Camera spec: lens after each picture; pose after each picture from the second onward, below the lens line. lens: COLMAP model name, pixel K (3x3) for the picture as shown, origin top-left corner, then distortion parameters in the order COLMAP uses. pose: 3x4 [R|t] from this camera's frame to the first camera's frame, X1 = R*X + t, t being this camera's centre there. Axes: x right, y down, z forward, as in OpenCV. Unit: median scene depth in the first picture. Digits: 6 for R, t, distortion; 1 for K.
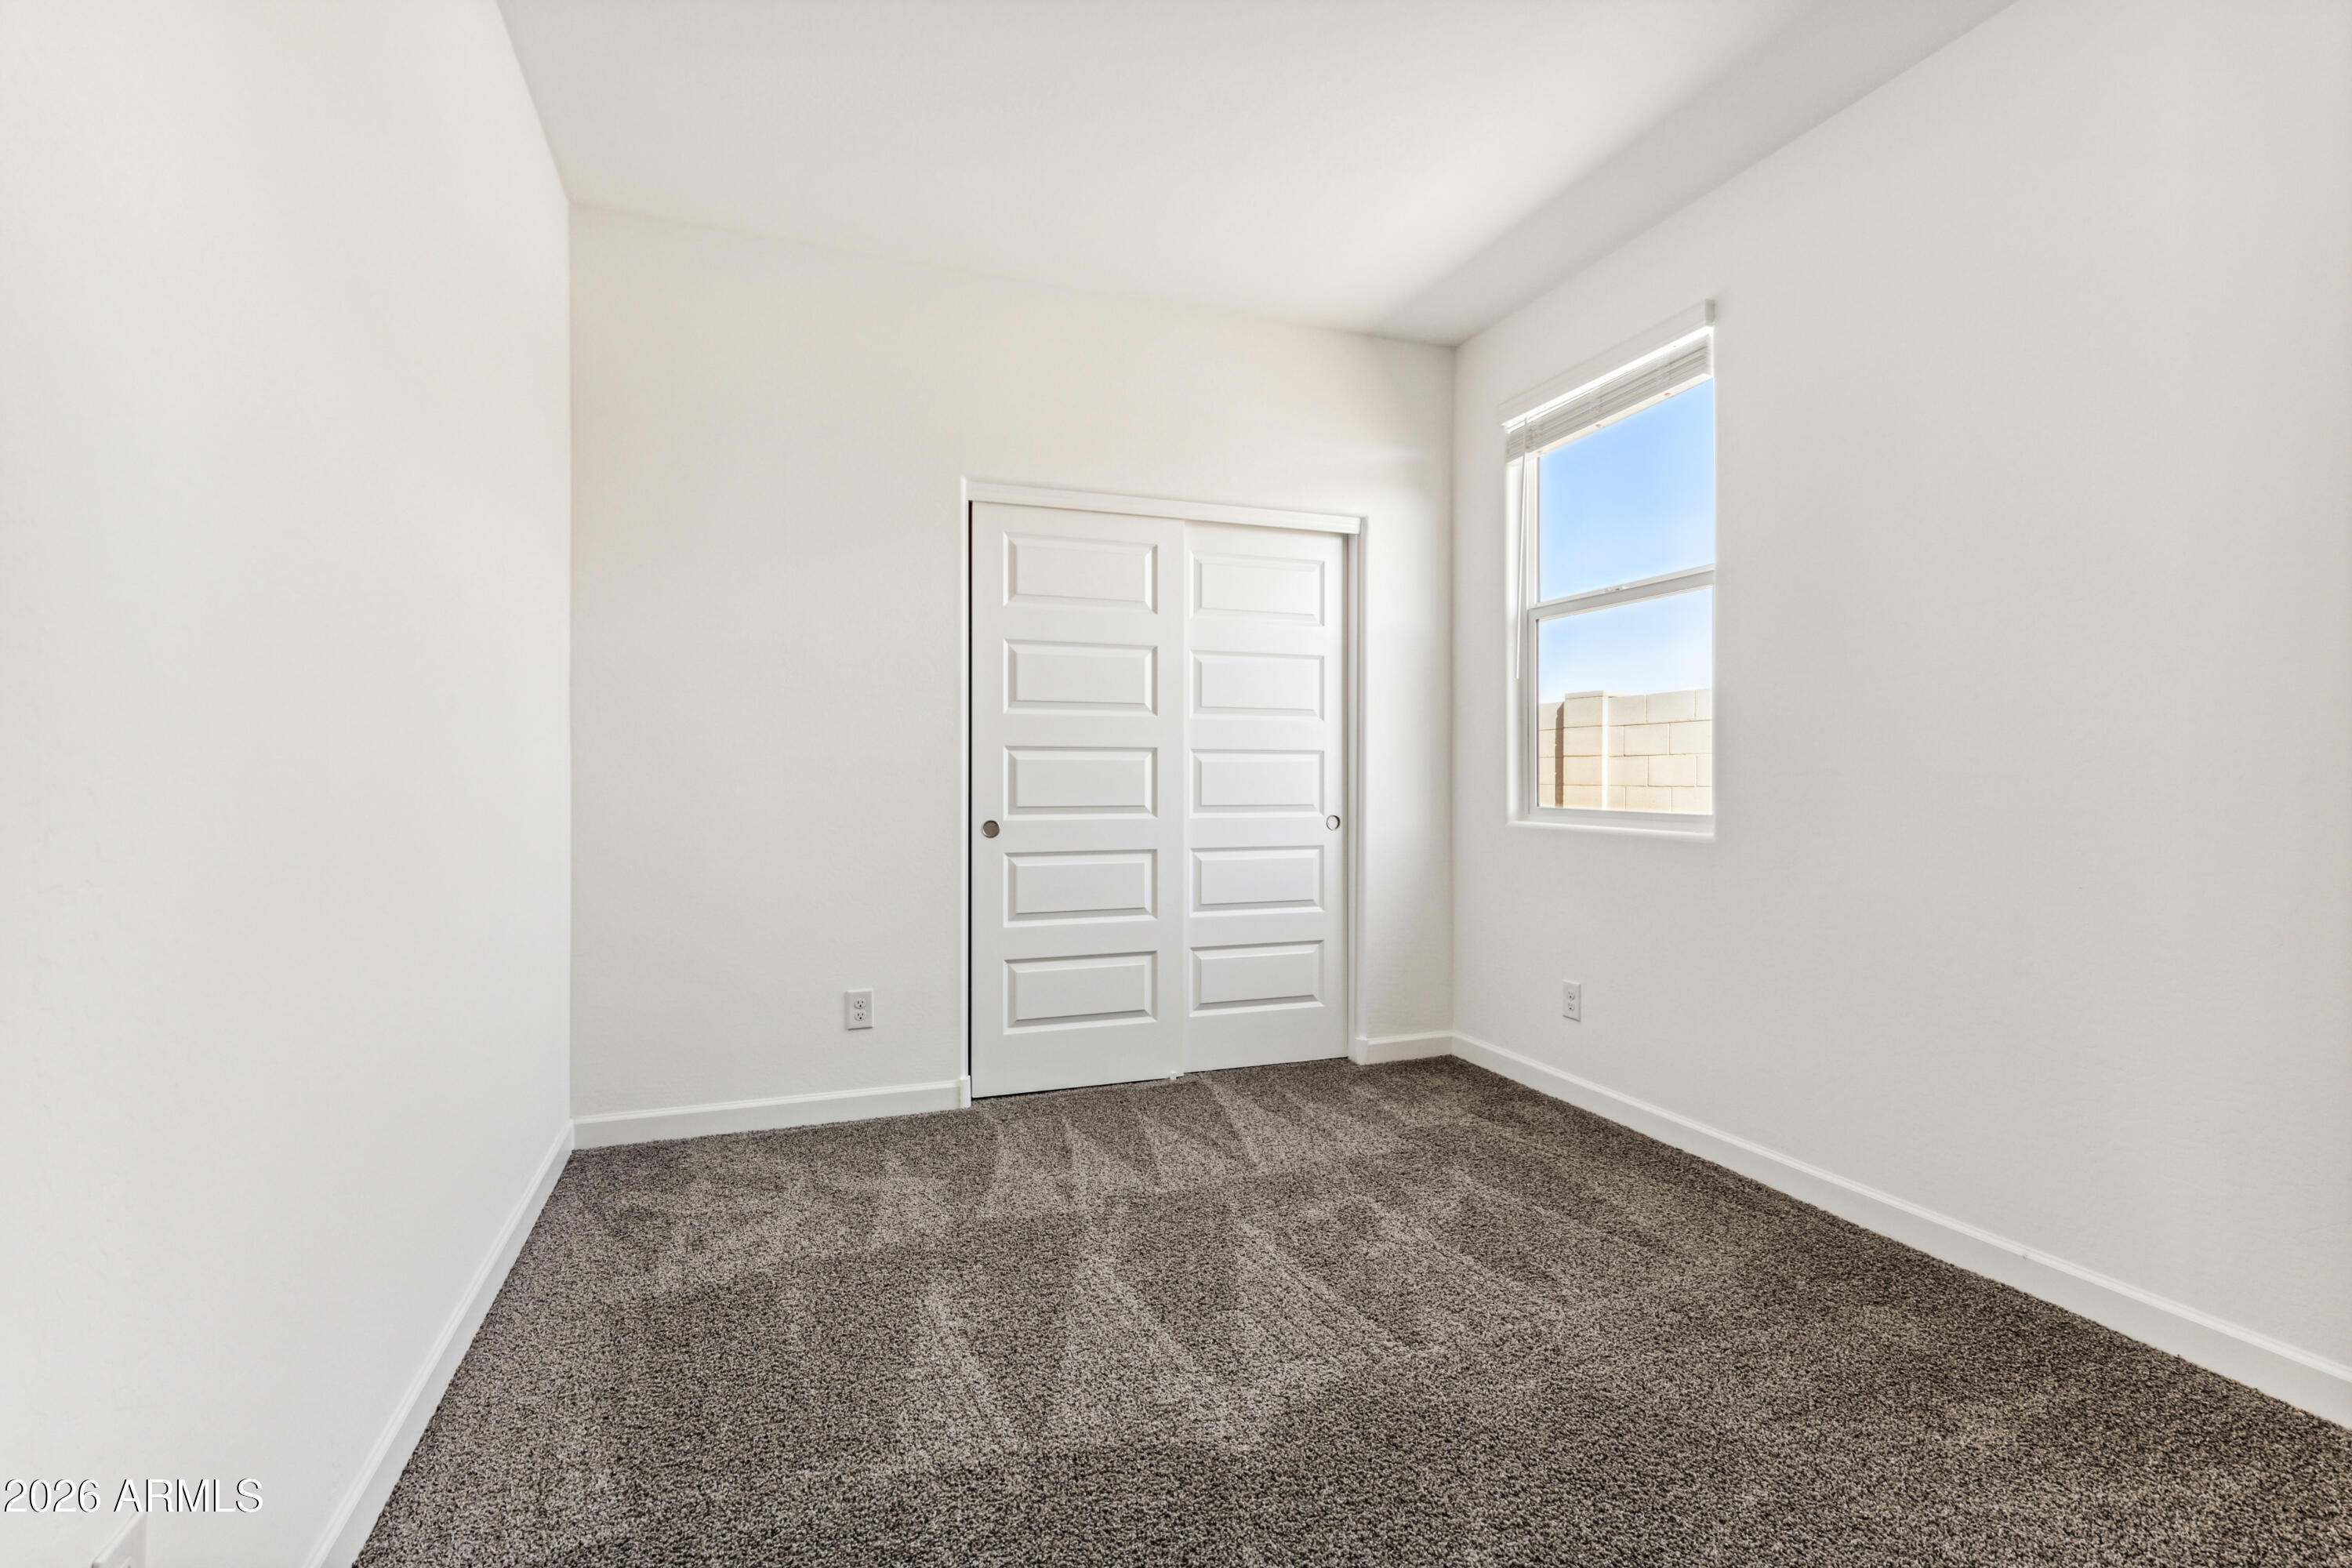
lens RADIAL K [[1044.7, 0, 1176.0], [0, 1044.7, 784.0], [0, 0, 1]] dist [0.006648, 0.000412]
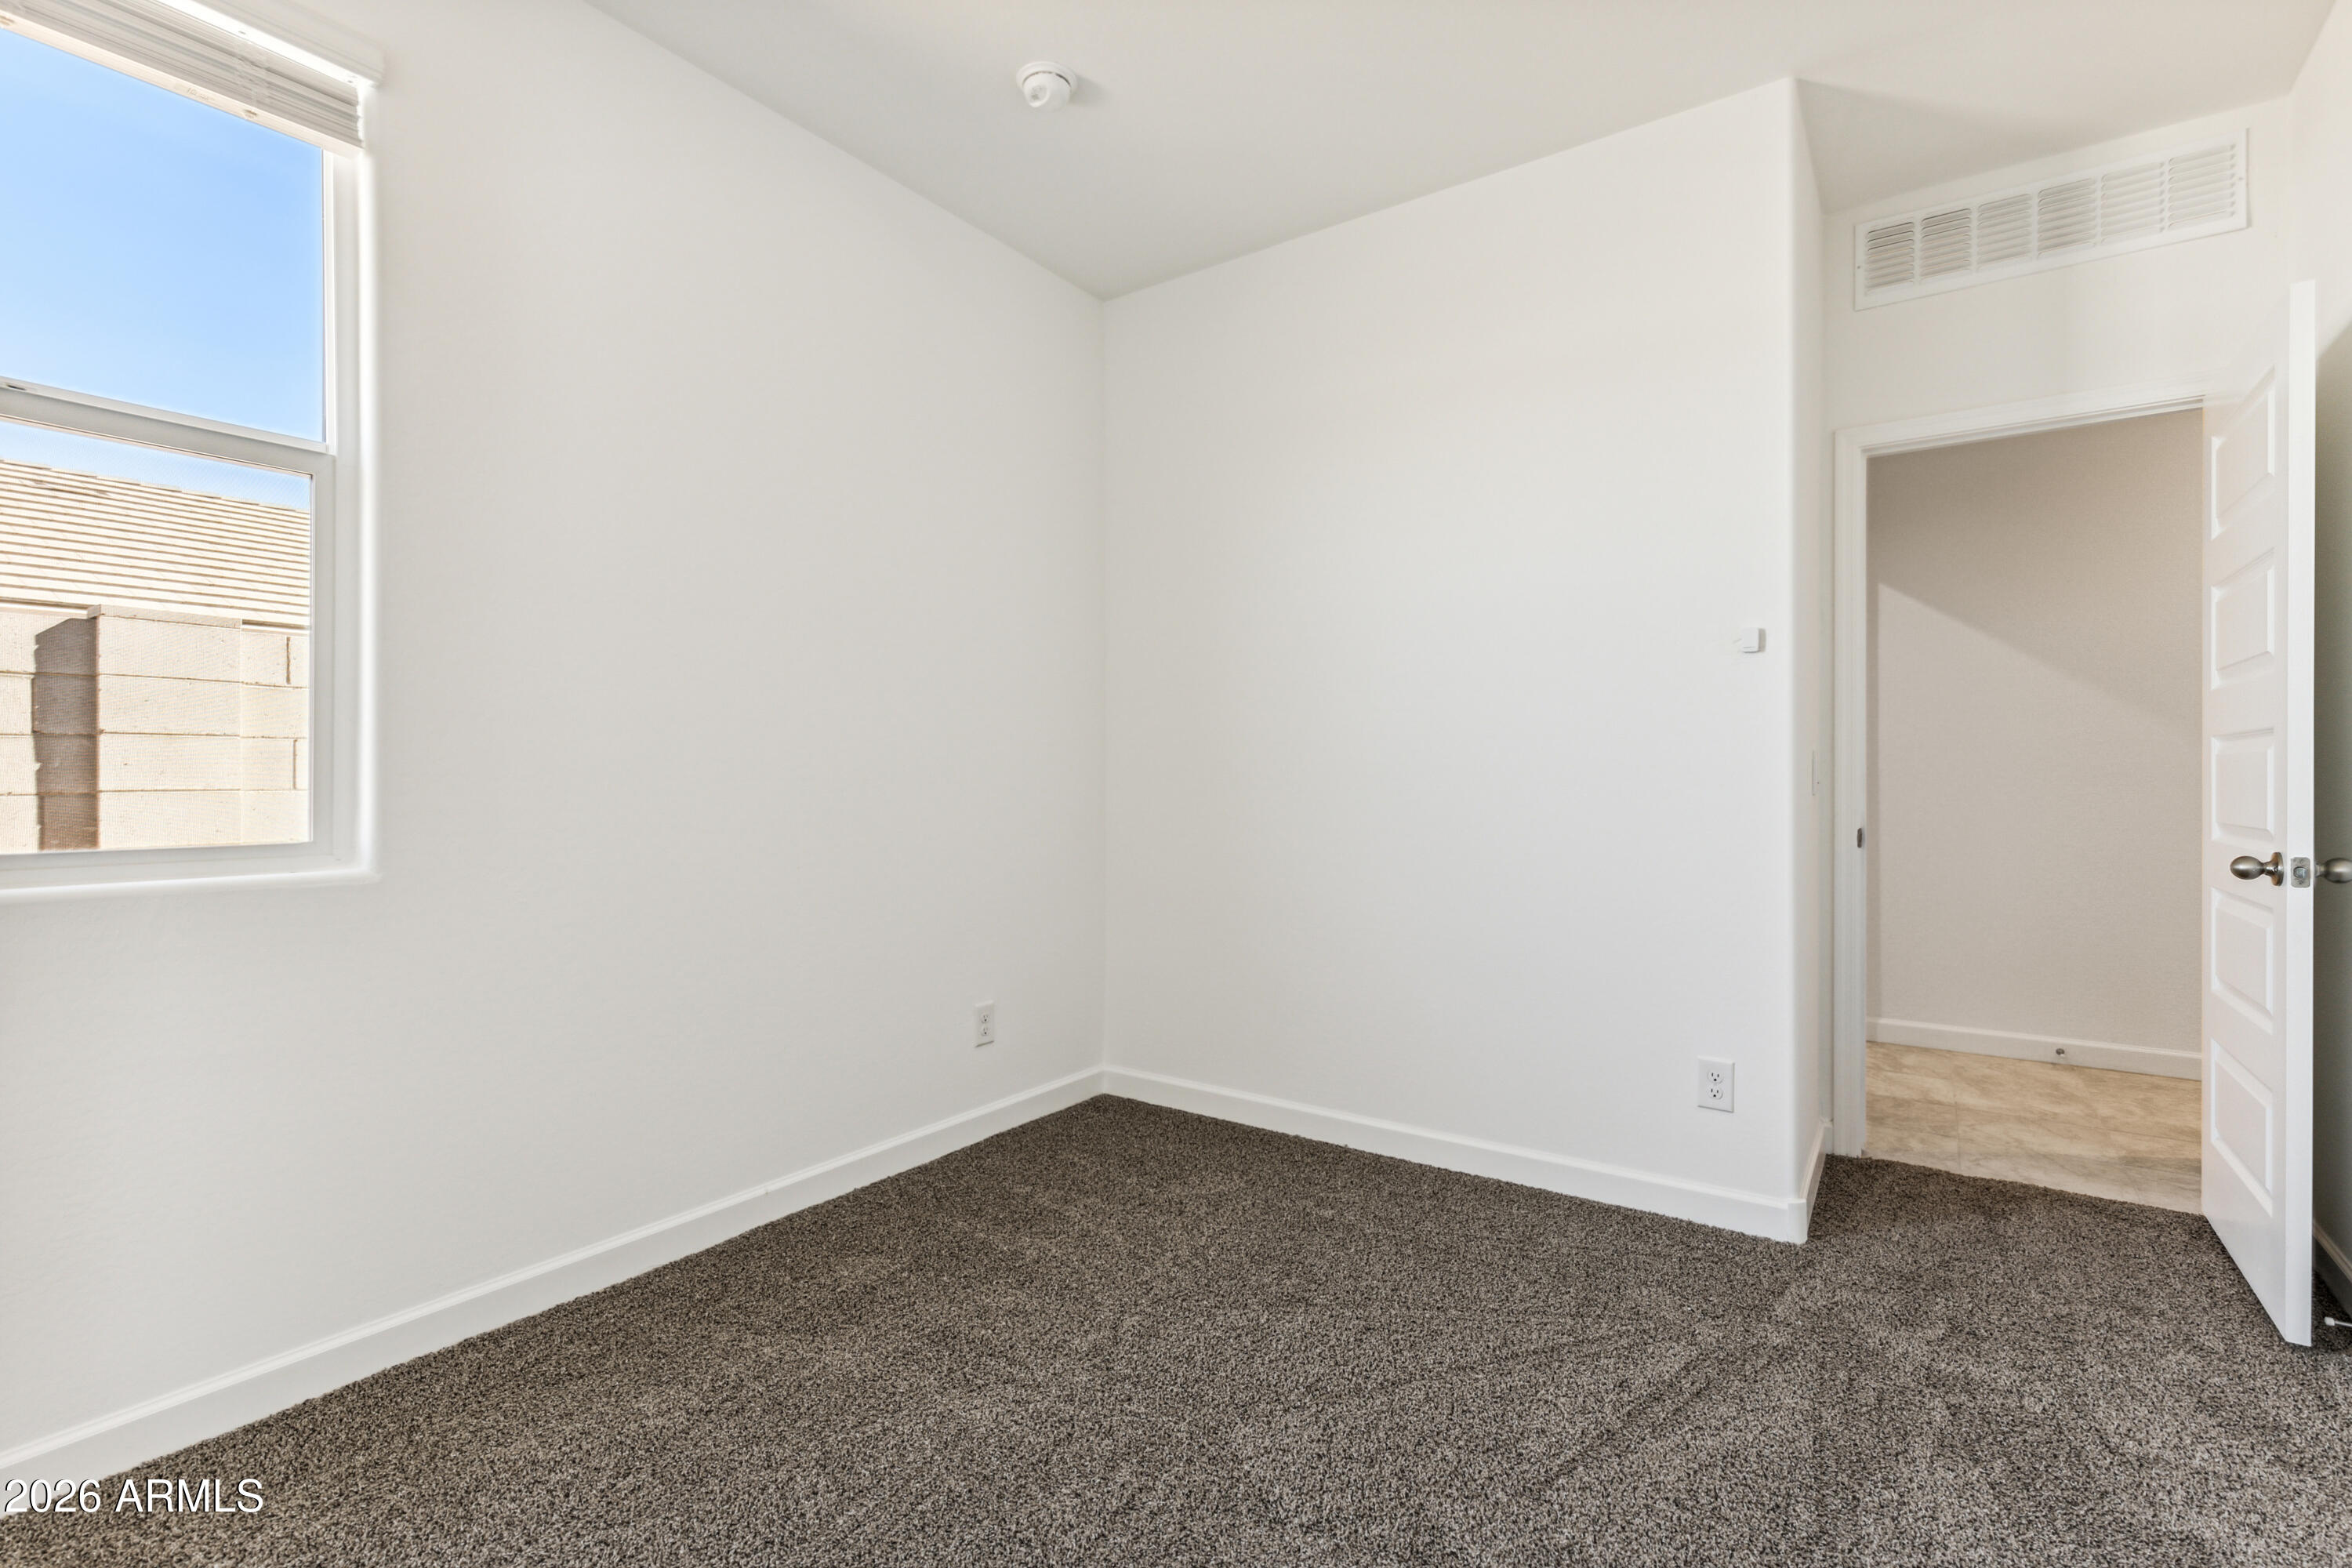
lens RADIAL K [[1044.7, 0, 1176.0], [0, 1044.7, 784.0], [0, 0, 1]] dist [0.006648, 0.000412]
pose [[-0.548159, -0.000792, 0.836374, -0.371402], [0.010201, 0.999919, 0.007632, -0.005084], [-0.836312, 0.012715, -0.548106, 1.142449]]
